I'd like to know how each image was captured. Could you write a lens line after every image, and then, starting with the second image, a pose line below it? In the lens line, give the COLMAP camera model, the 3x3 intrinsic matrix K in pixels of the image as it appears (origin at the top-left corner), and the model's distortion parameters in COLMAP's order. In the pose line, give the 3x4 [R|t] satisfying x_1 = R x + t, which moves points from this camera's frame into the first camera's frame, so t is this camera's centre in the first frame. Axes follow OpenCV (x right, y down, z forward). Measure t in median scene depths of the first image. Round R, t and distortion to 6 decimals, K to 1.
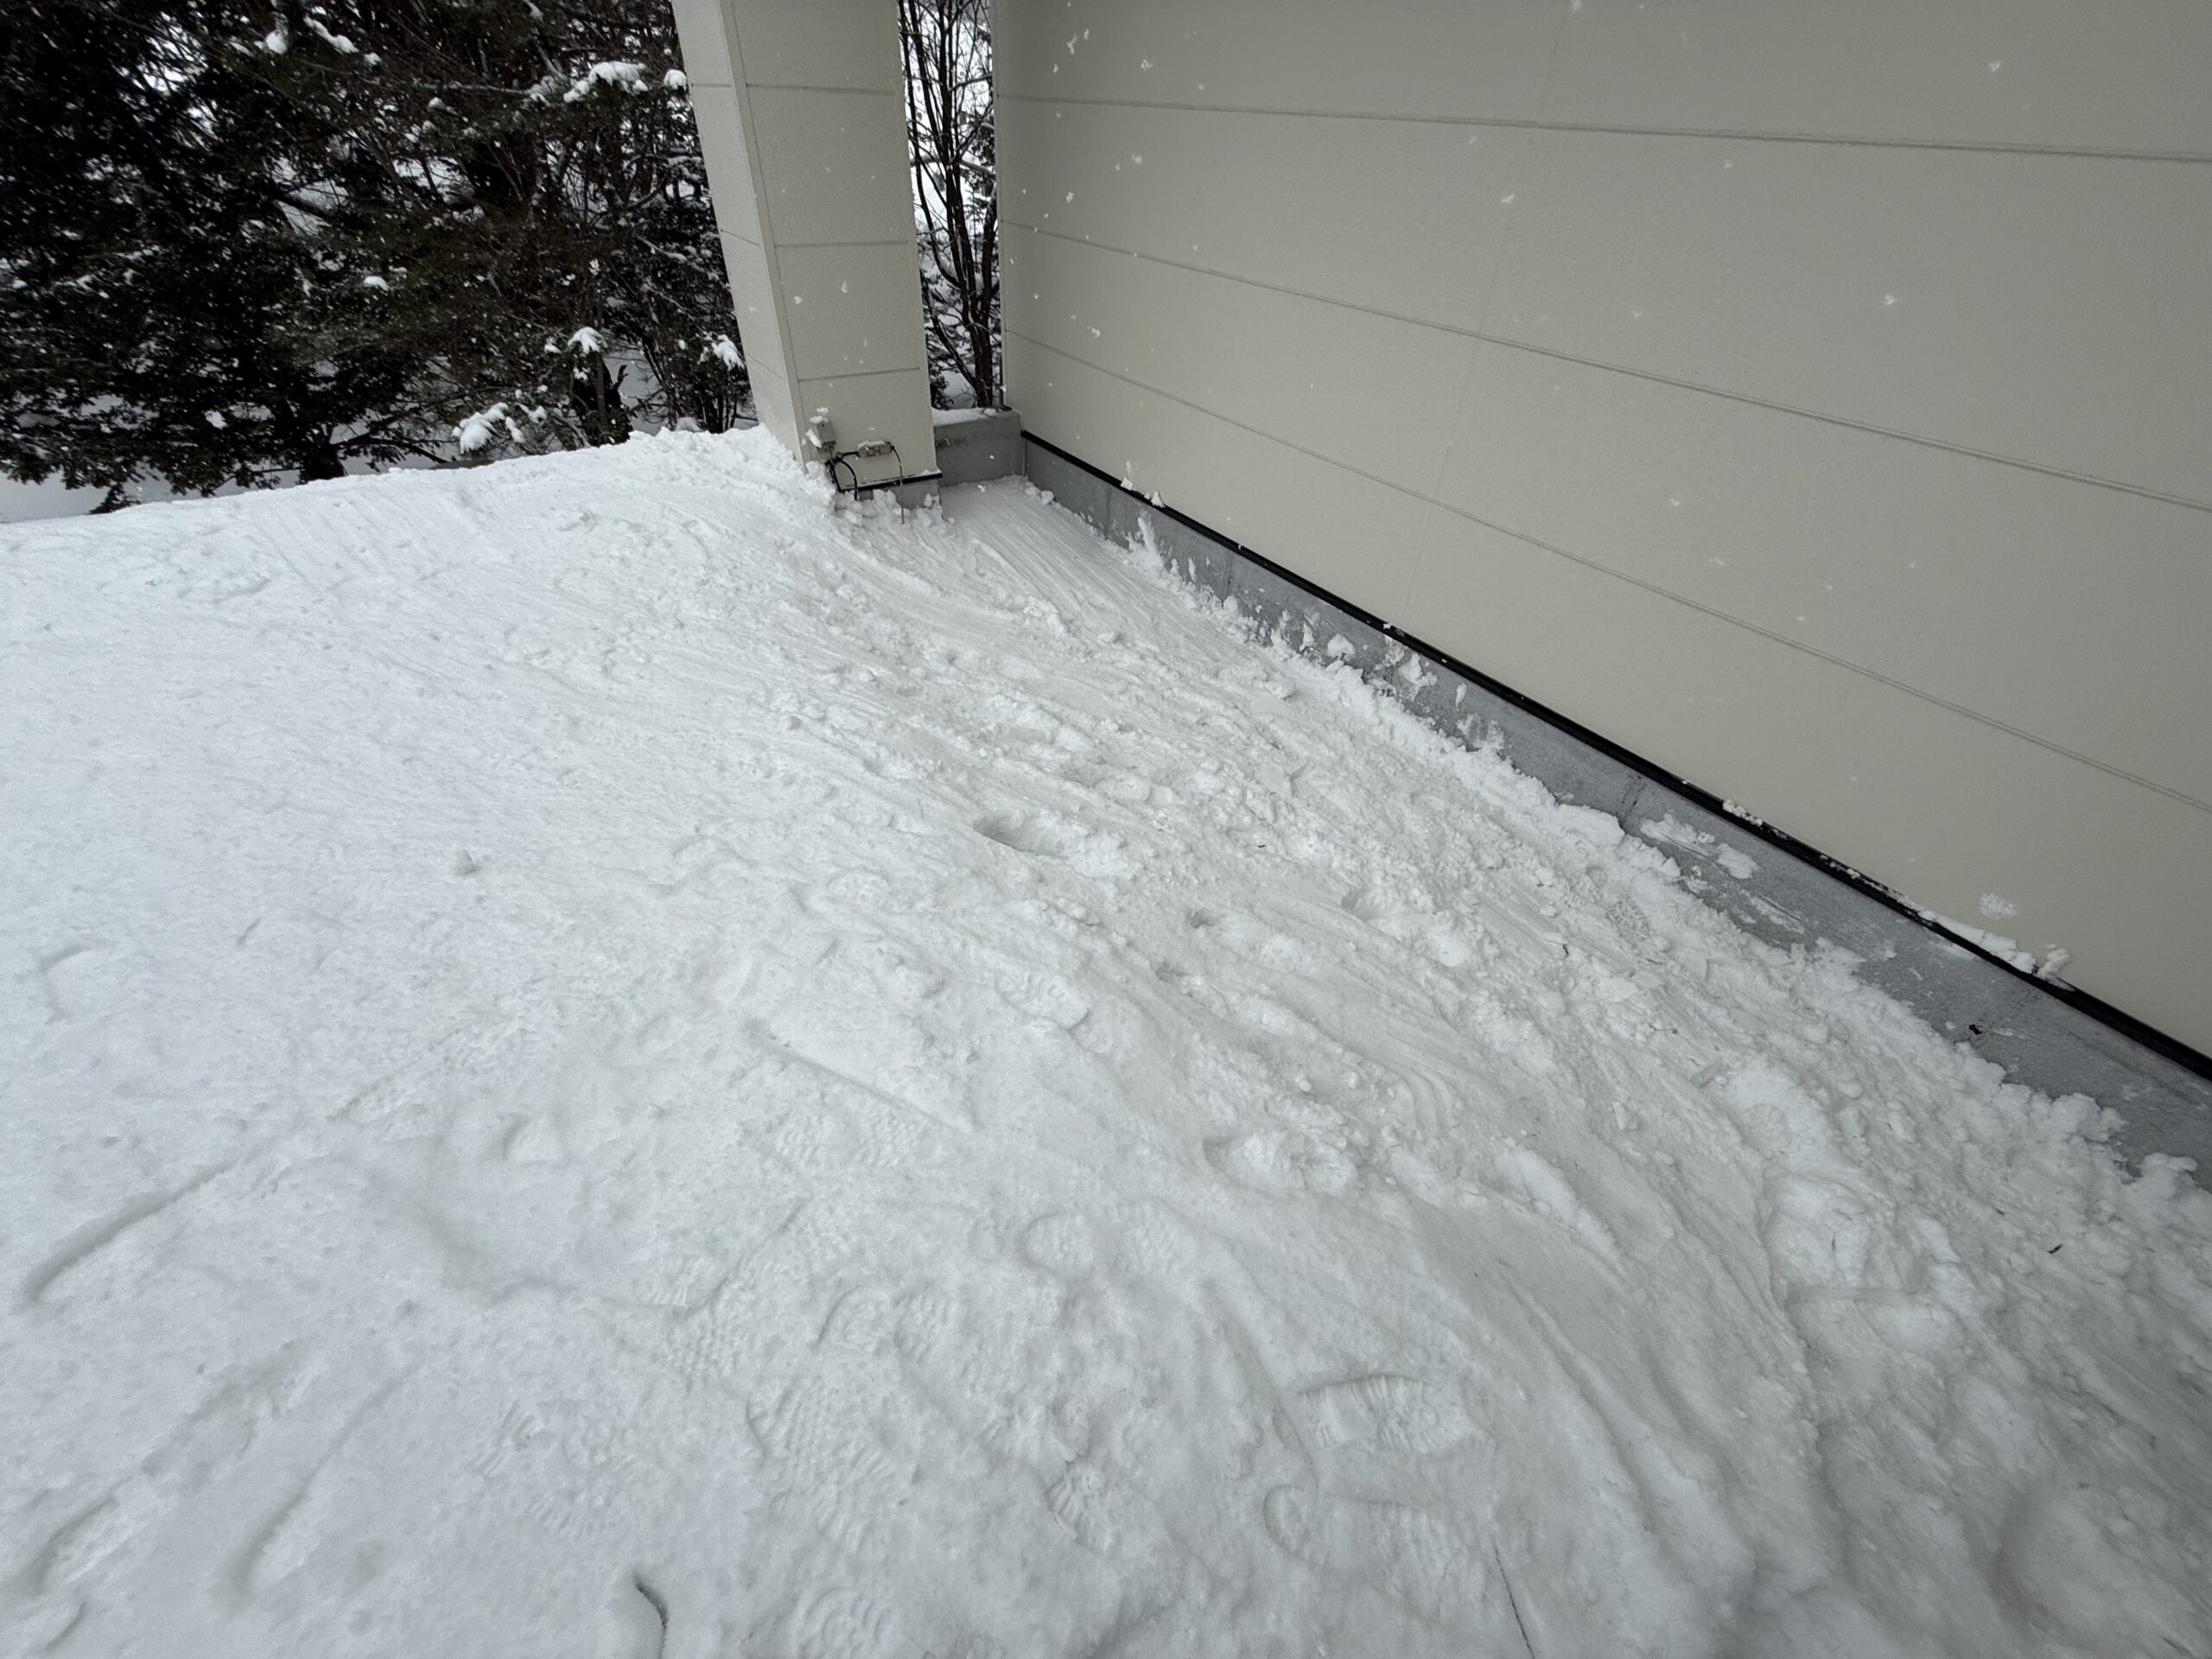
lens RADIAL K [[875.4, 0, 1099.4], [0, 875.4, 836.9], [0, 0, 1]] dist [-0.000328, -0.000356]
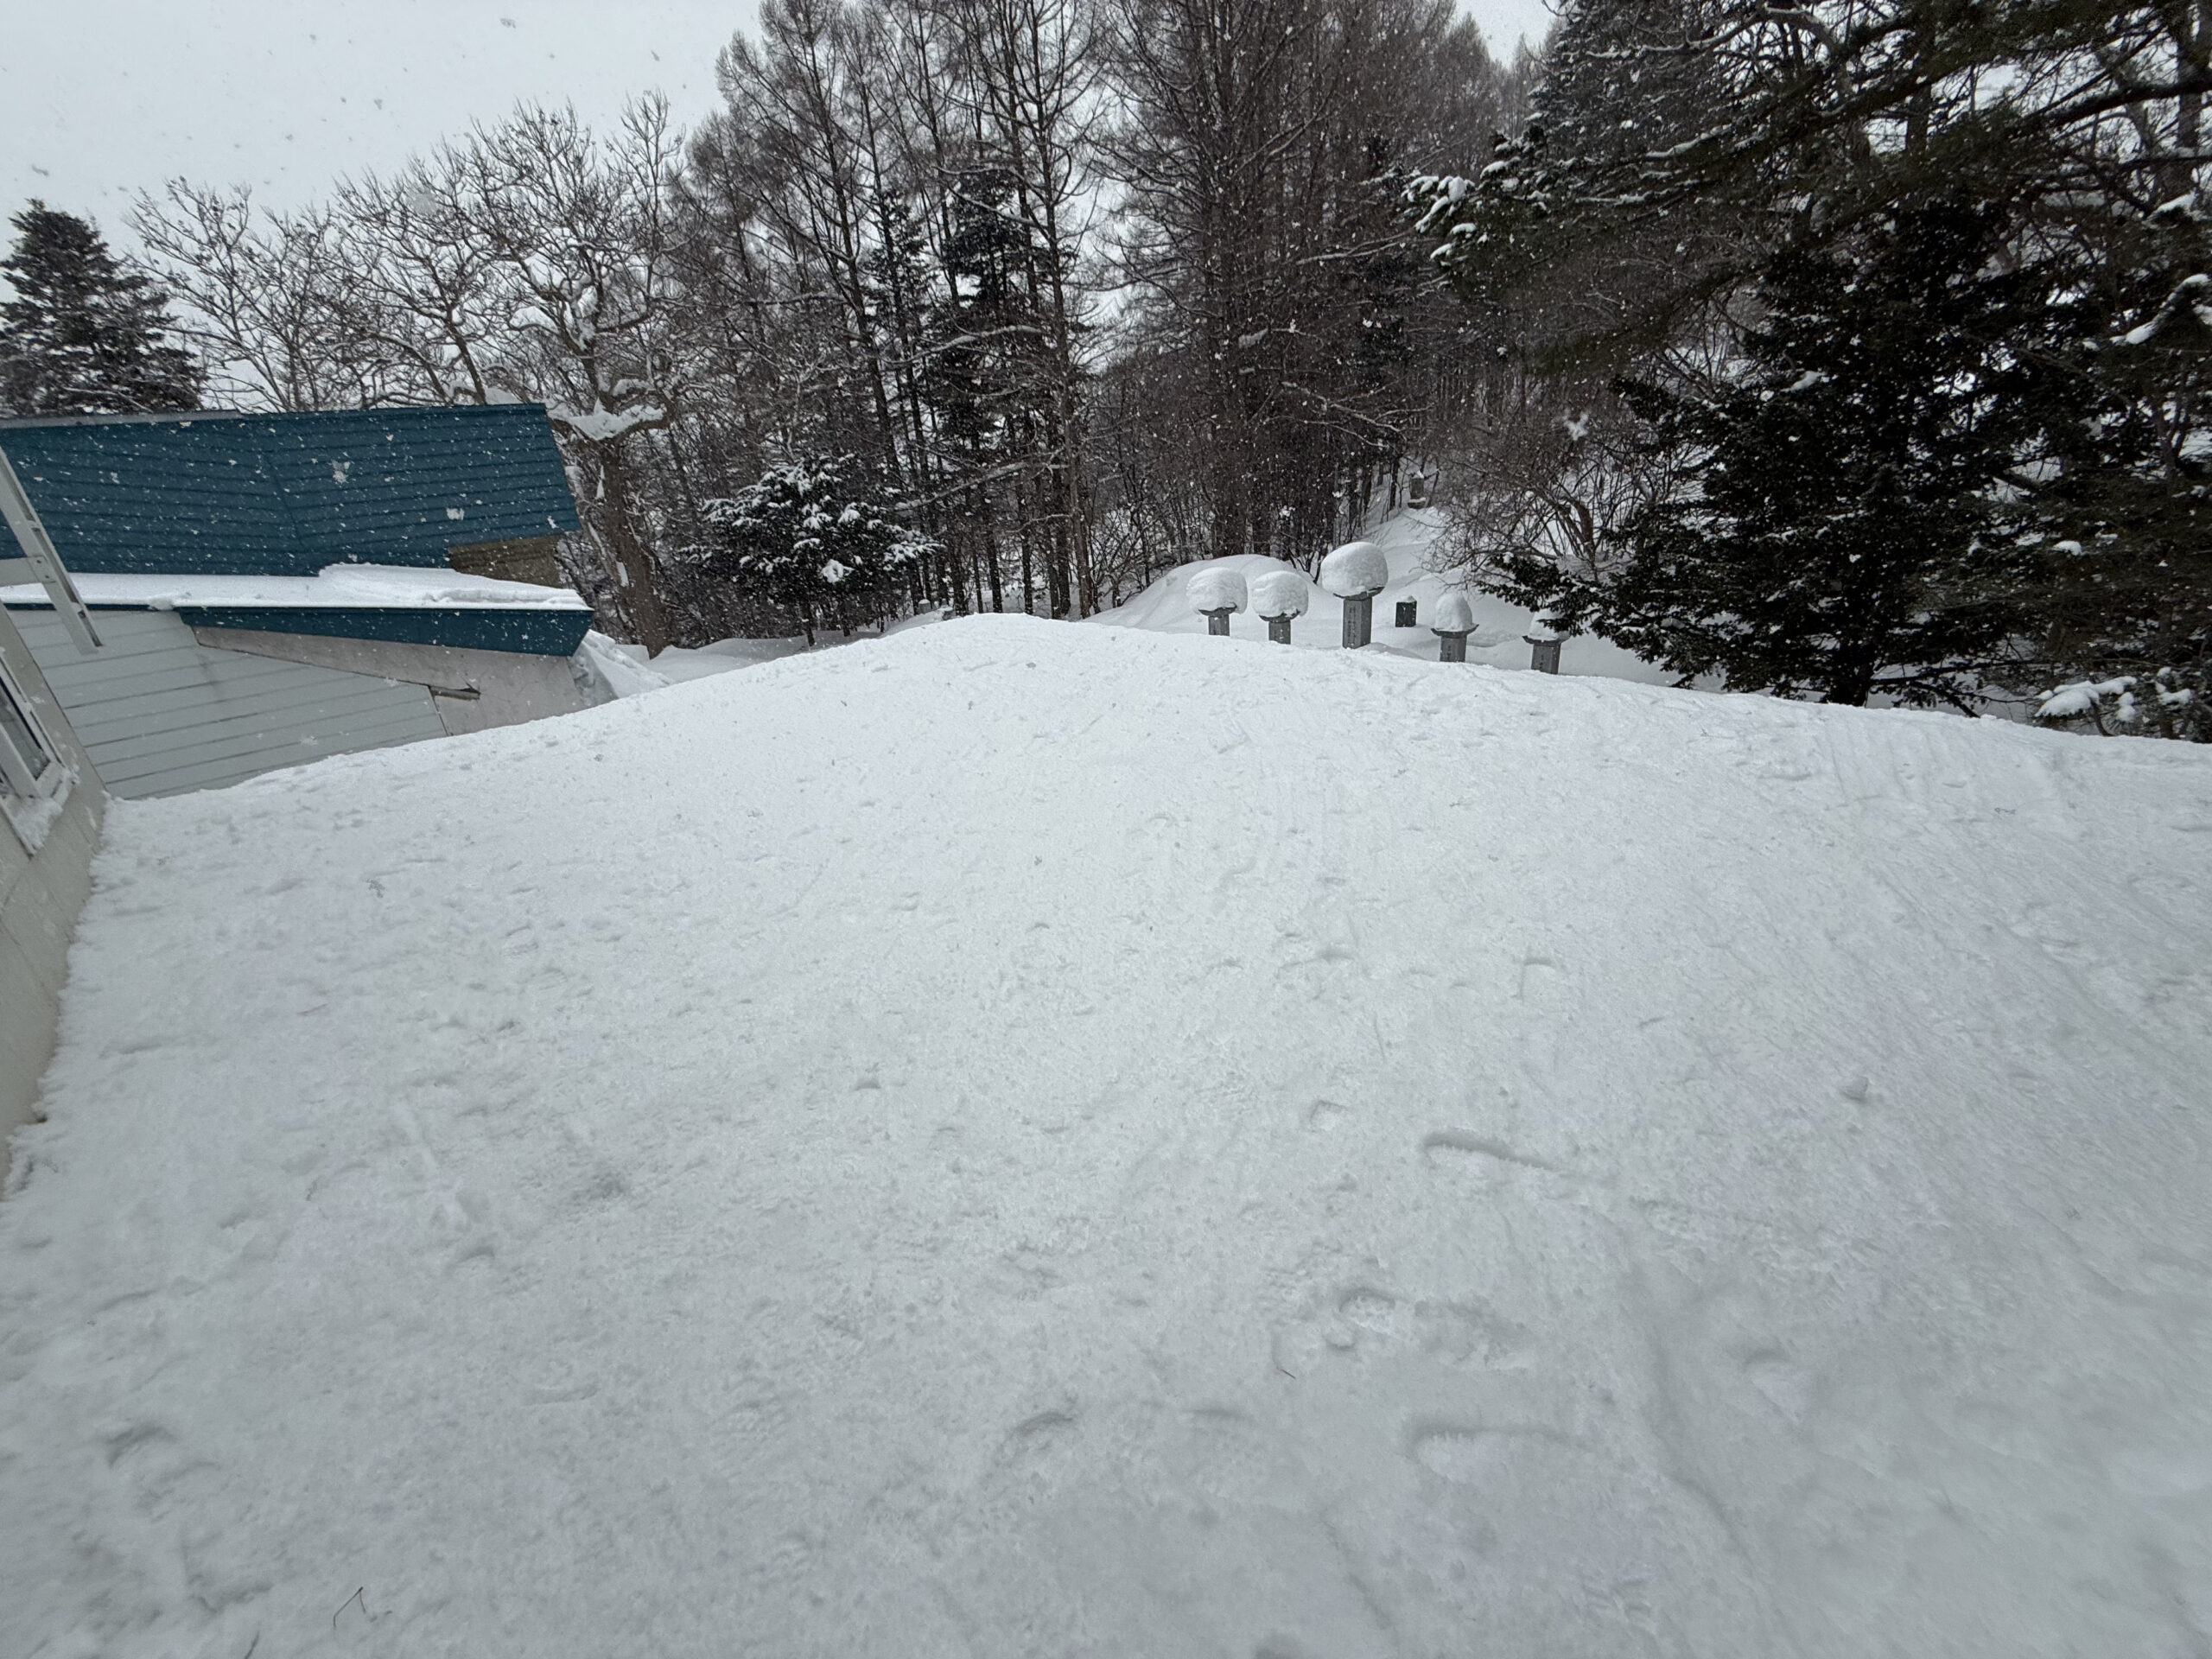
lens RADIAL K [[875.4, 0, 1099.4], [0, 875.4, 836.9], [0, 0, 1]] dist [-0.000328, -0.000356]
pose [[0.185151, 0.353357, -0.916983, -0.111722], [-0.560606, 0.804366, 0.196766, 0.083215], [0.807118, 0.477635, 0.347023, -0.107644]]
